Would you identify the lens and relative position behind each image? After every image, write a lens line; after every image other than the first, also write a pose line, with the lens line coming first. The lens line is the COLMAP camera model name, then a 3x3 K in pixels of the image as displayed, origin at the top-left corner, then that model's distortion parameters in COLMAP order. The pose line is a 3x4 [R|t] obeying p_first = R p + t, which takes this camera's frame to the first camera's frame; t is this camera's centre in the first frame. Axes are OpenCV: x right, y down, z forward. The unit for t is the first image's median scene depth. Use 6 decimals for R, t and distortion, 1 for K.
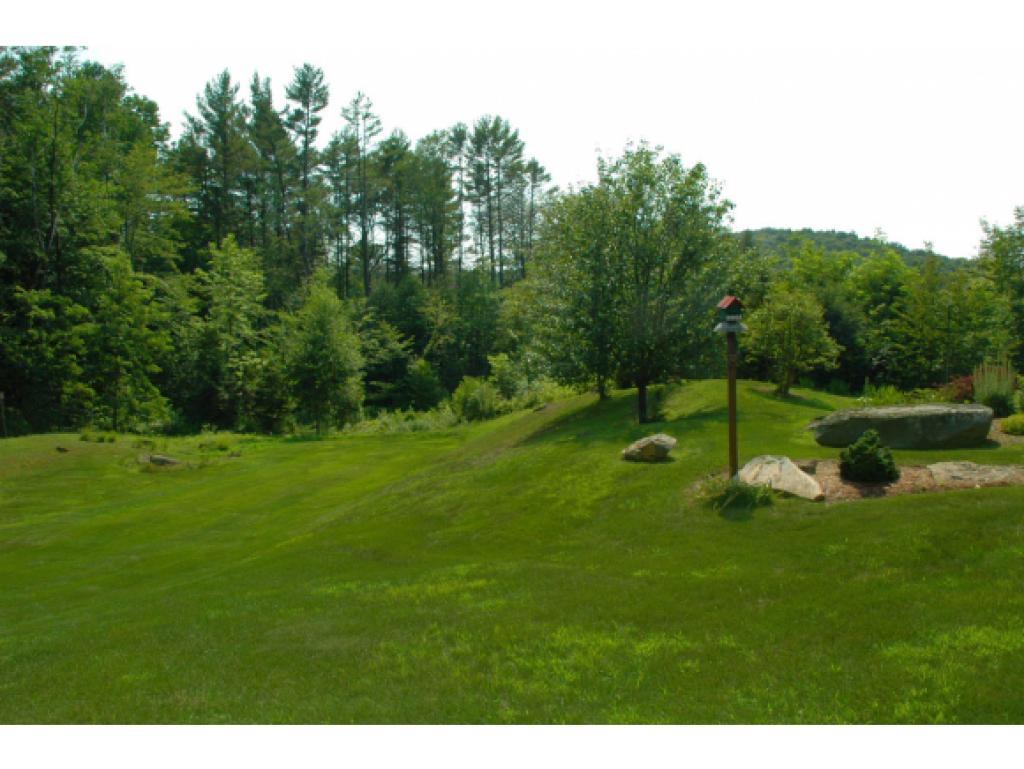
lens RADIAL K [[808.2, 0, 509.0], [0, 808.2, 387.5], [0, 0, 1]] dist [-0.158554, 0.121149]
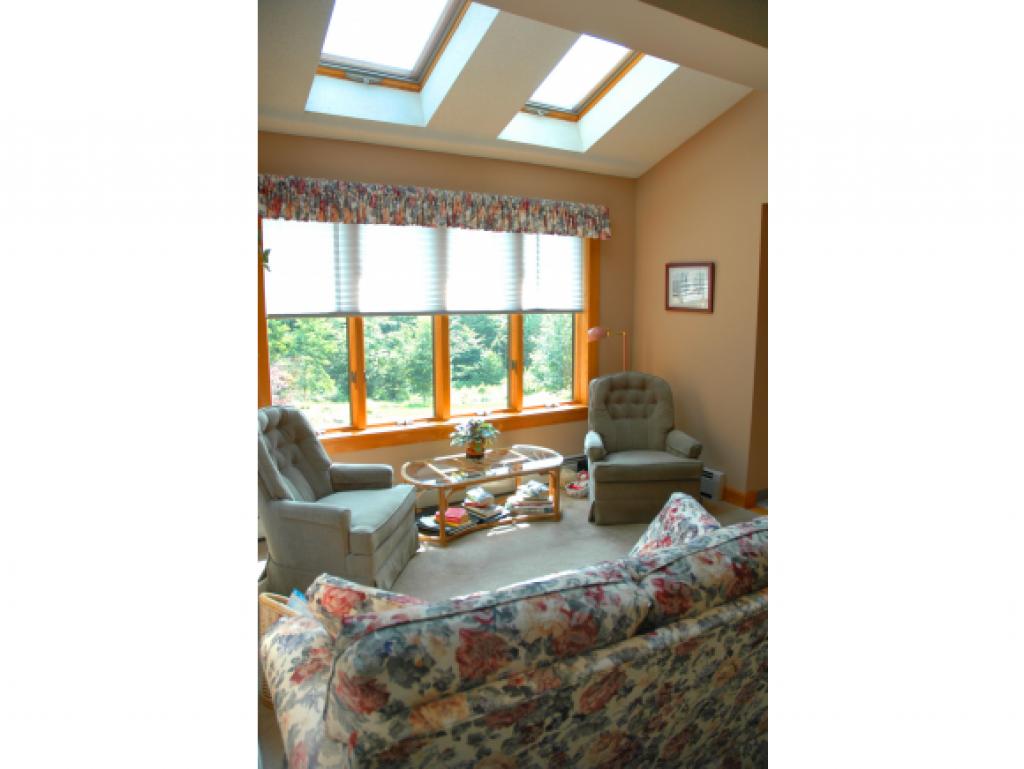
lens RADIAL K [[808.2, 0, 511.2], [0, 808.2, 383.5], [0, 0, 1]] dist [-0.158554, 0.121149]
pose [[0.994152, 0.019650, -0.106190, 0.108242], [-0.011009, 0.996624, 0.081363, -0.110877], [0.107430, -0.079718, 0.991011, -0.587291]]
